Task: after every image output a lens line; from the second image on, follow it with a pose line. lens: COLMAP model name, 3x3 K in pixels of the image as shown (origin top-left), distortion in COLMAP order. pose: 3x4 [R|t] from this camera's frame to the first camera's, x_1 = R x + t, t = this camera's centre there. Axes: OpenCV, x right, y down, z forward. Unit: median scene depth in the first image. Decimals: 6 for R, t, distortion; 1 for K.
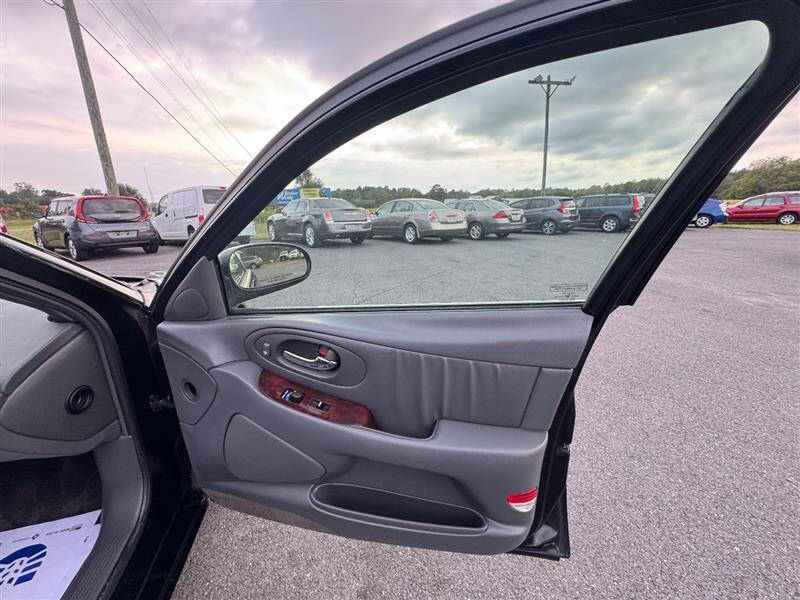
lens RADIAL K [[437.4, 0, 400.0], [0, 437.4, 300.0], [0, 0, 1]] dist [-0.002779, -0.000470]
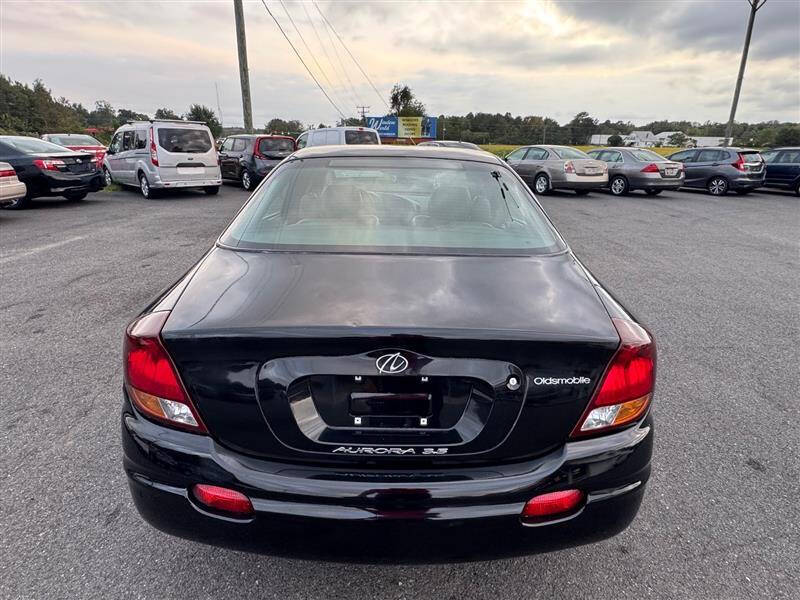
lens RADIAL K [[437.4, 0, 400.0], [0, 437.4, 300.0], [0, 0, 1]] dist [-0.002779, -0.000470]
pose [[0.959557, 0.126174, -0.251657, 0.007992], [-0.095612, 0.986864, 0.130225, -0.015669], [0.264782, -0.100897, 0.959015, 0.106837]]
